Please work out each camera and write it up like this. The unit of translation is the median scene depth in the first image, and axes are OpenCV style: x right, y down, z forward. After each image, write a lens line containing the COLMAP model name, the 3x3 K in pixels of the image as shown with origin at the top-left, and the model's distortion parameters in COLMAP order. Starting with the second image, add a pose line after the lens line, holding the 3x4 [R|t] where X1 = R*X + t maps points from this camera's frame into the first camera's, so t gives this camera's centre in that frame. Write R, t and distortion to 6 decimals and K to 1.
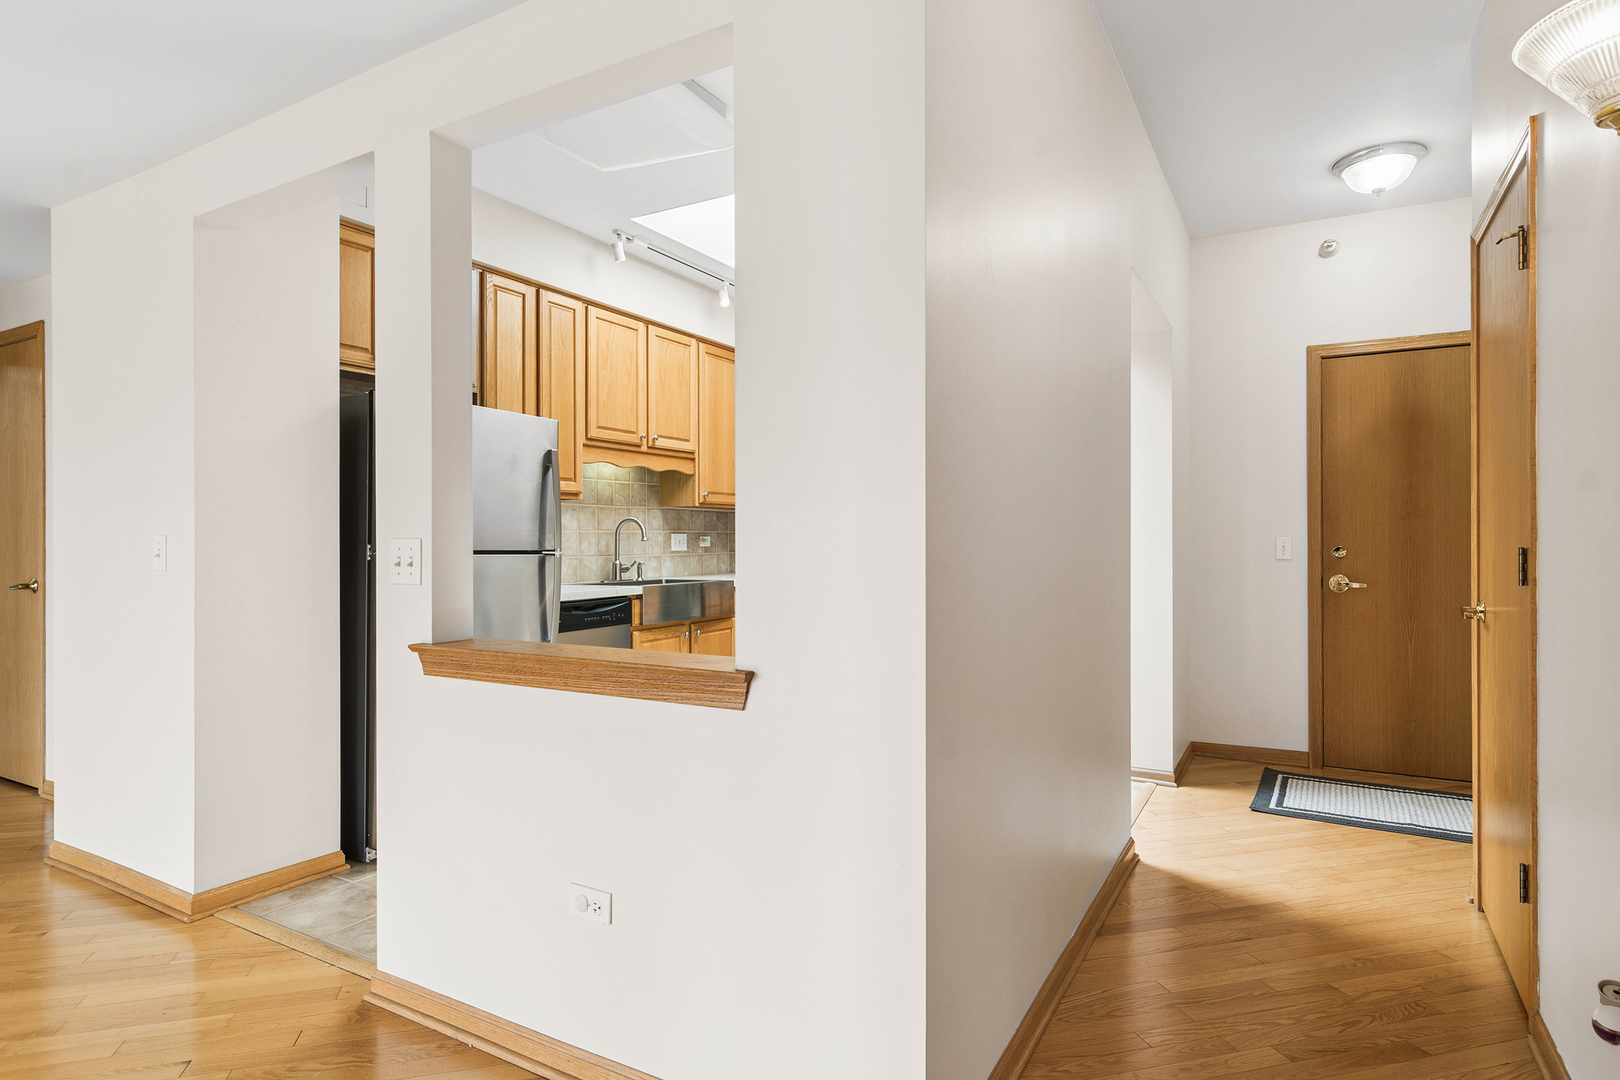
lens RADIAL K [[882.1, 0, 814.7], [0, 882.1, 542.4], [0, 0, 1]] dist [-0.002411, 0.000671]
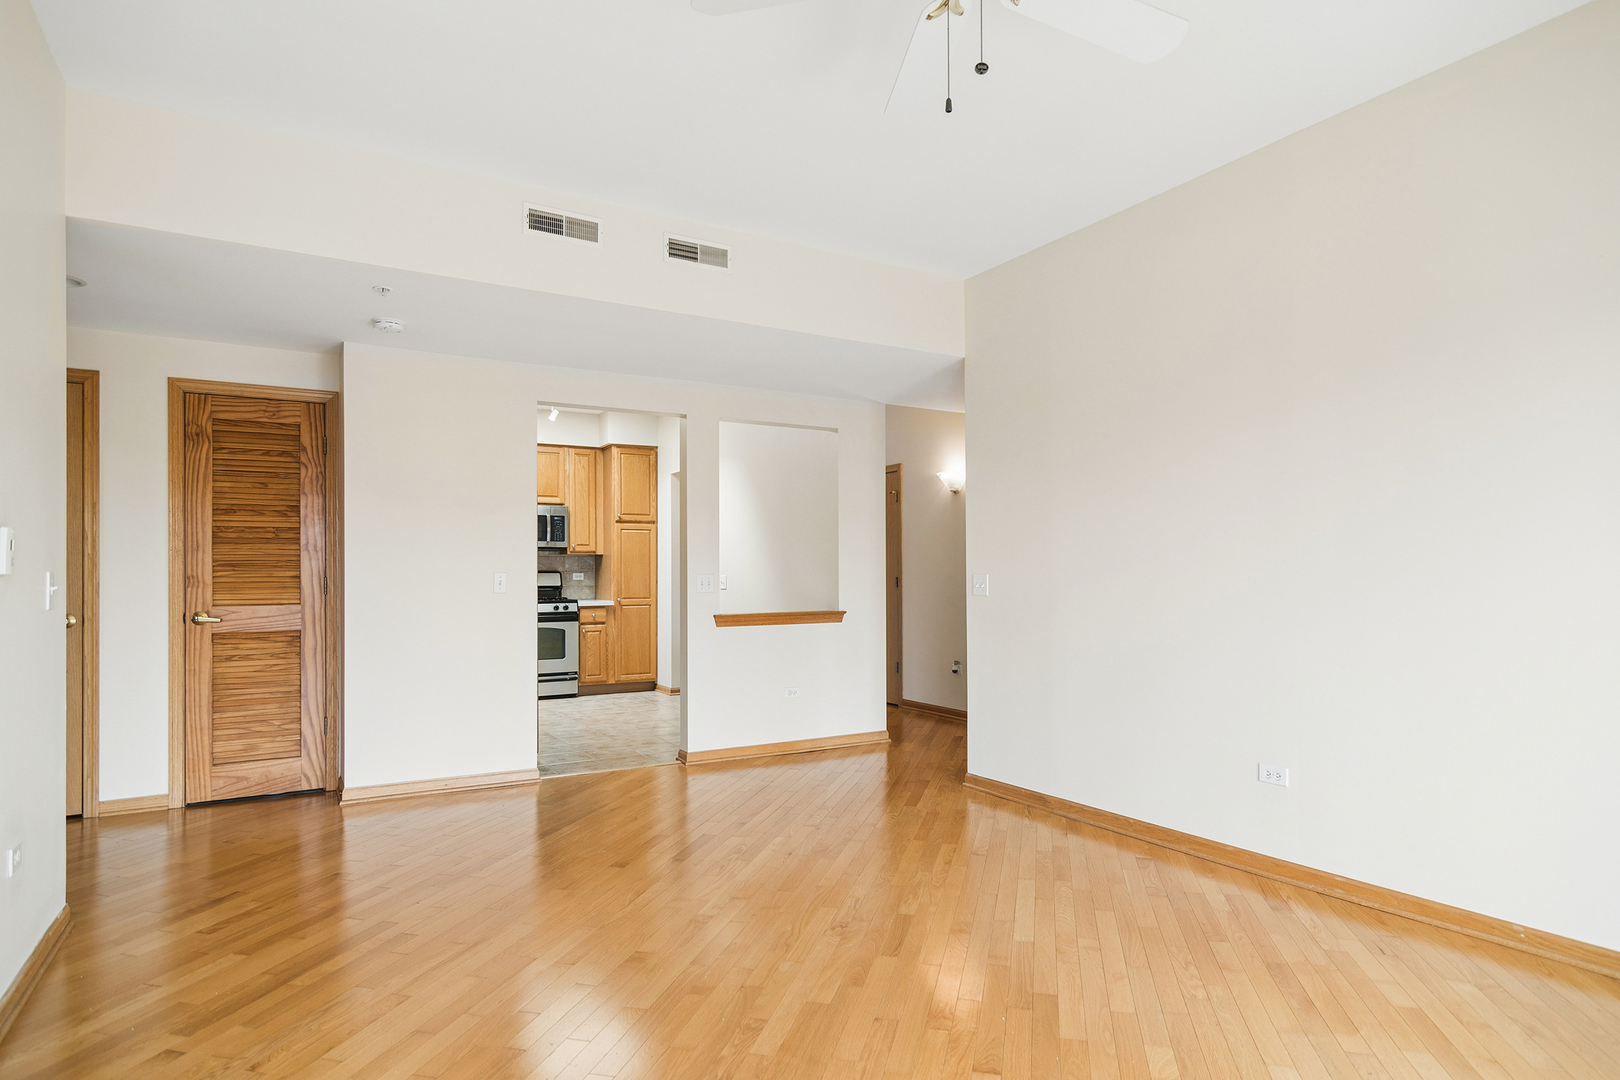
lens RADIAL K [[892.5, 0, 815.8], [0, 892.5, 562.0], [0, 0, 1]] dist [0.000172, -0.000110]
pose [[0.501730, 0.011243, 0.864951, -1.030318], [0.008363, 0.999806, -0.017848, 0.004171], [-0.864984, 0.016189, 0.501539, -0.226462]]
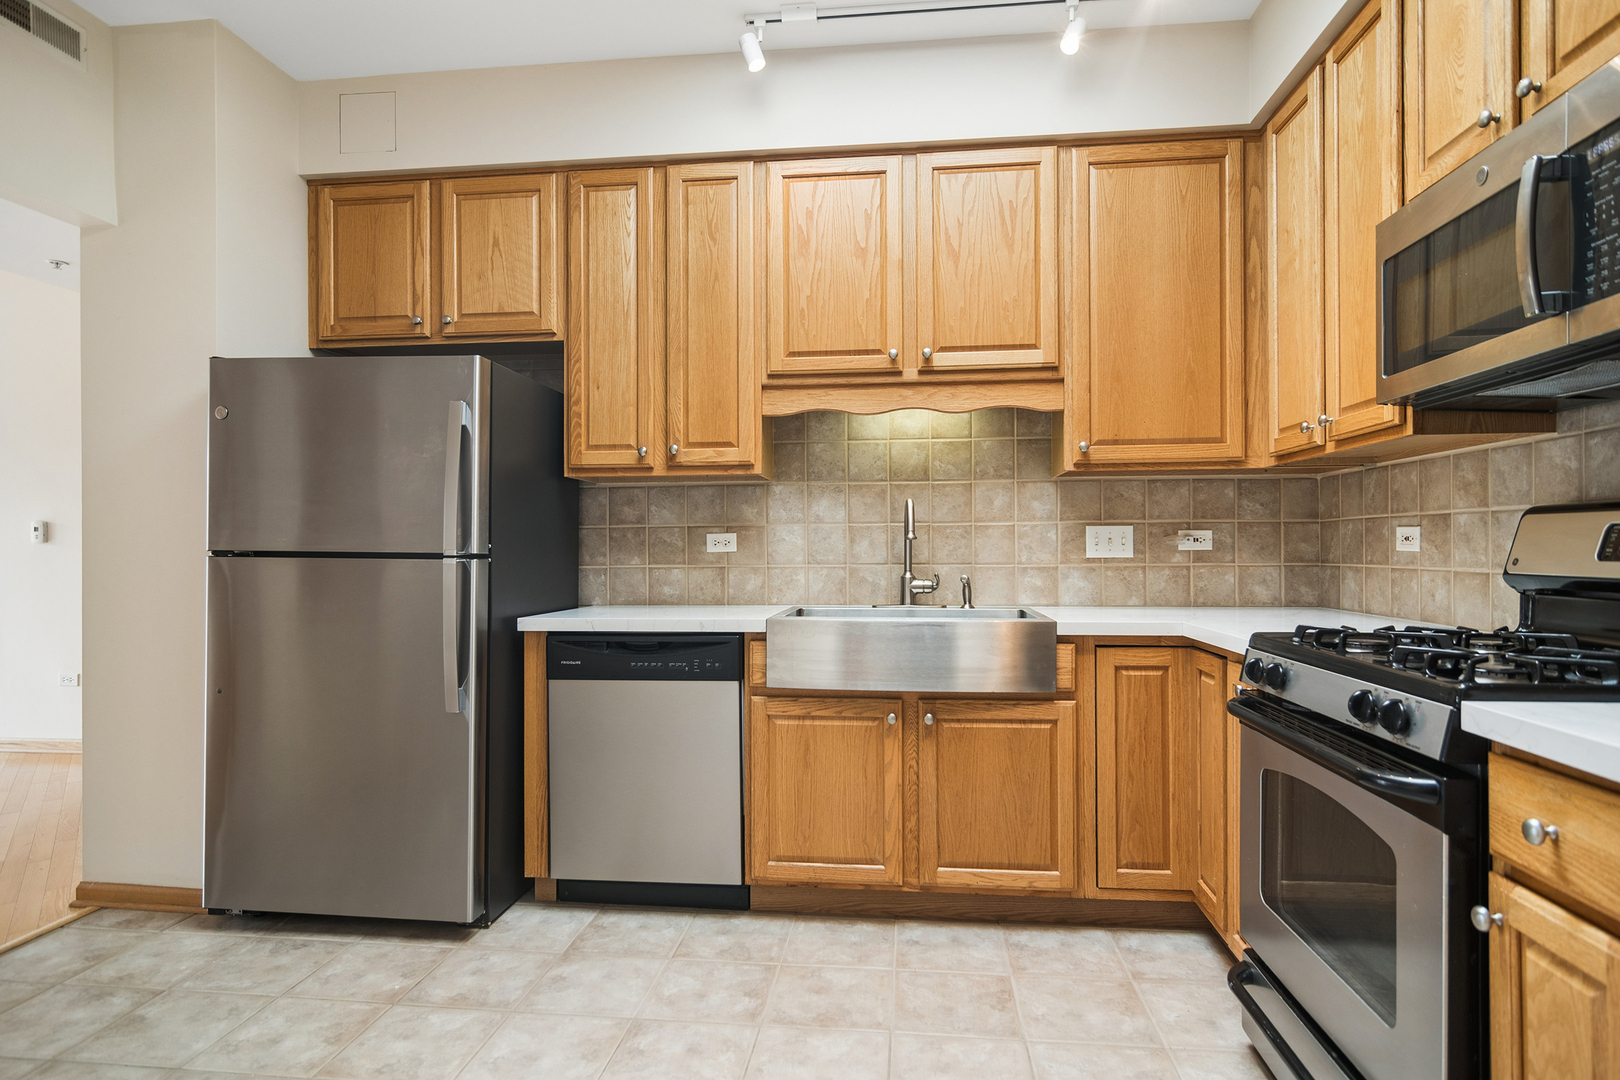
lens RADIAL K [[882.1, 0, 814.7], [0, 882.1, 542.4], [0, 0, 1]] dist [-0.002411, 0.000671]
pose [[0.387805, -0.005237, -0.921727, 0.298038], [-0.000033, 0.999984, -0.005695, 0.003628], [0.921742, 0.002239, 0.387798, 0.707910]]
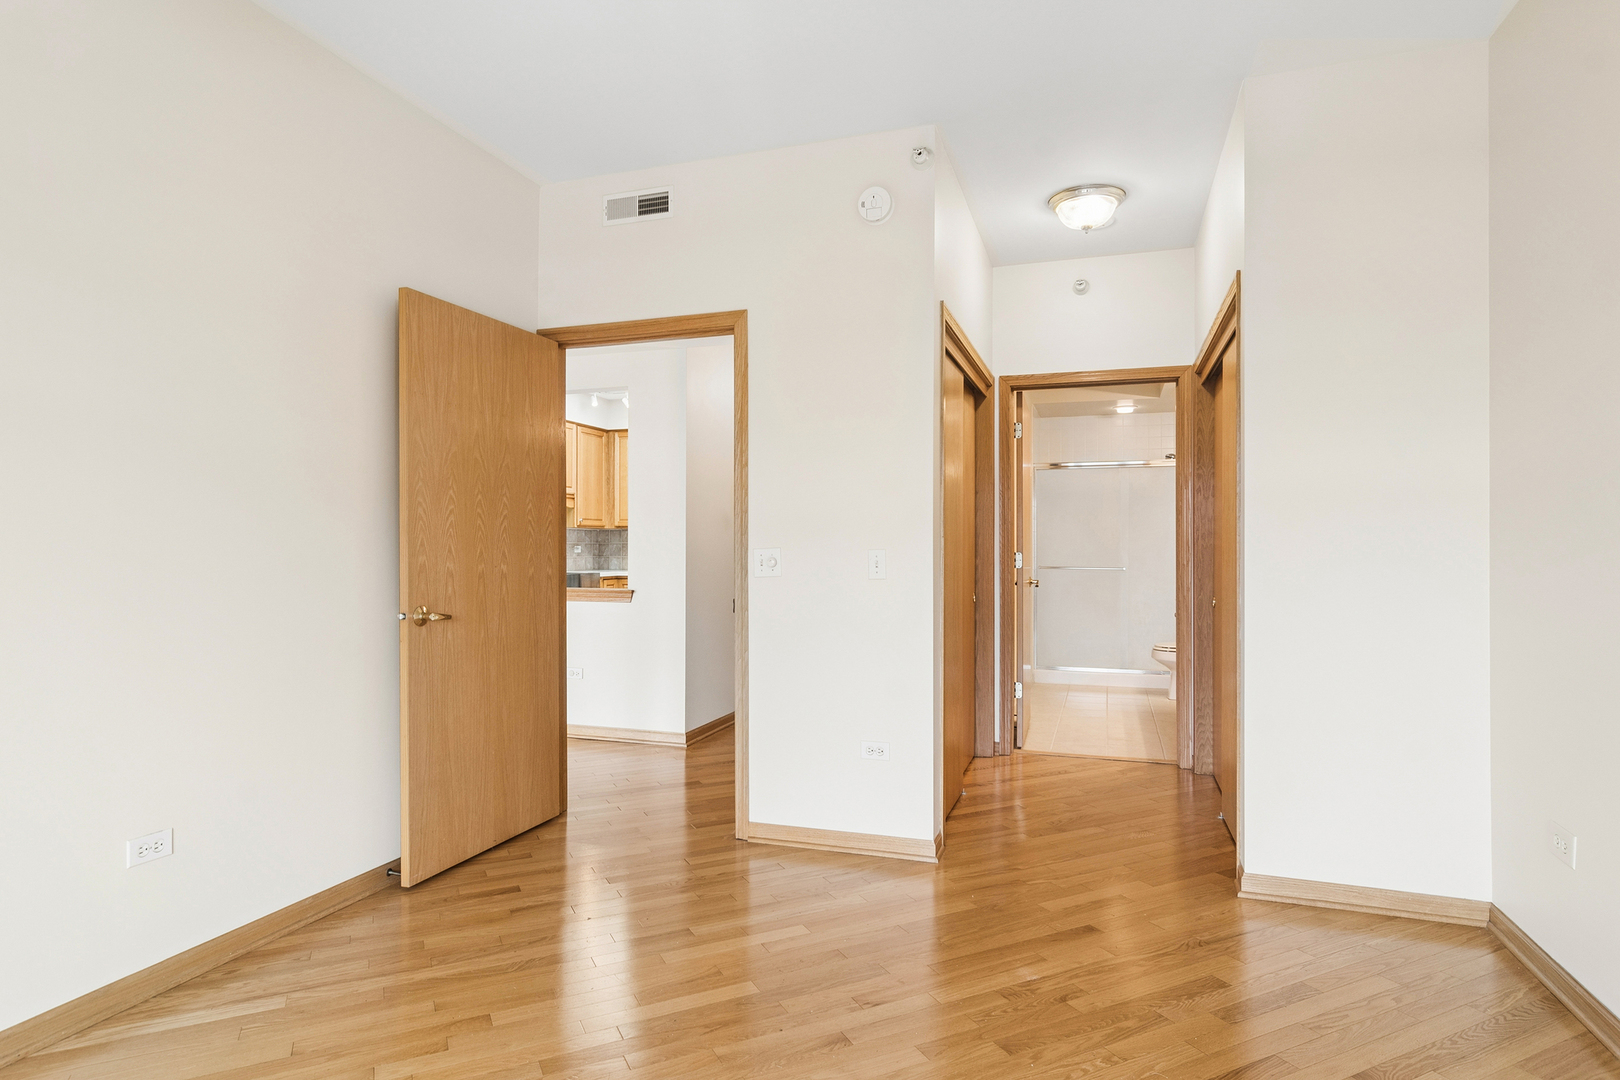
lens RADIAL K [[882.1, 0, 814.7], [0, 882.1, 542.4], [0, 0, 1]] dist [-0.002411, 0.000671]
pose [[0.981710, 0.004757, 0.190325, -0.011453], [-0.002878, 0.999944, -0.010150, 0.001956], [-0.190363, 0.009416, 0.981669, -0.712145]]
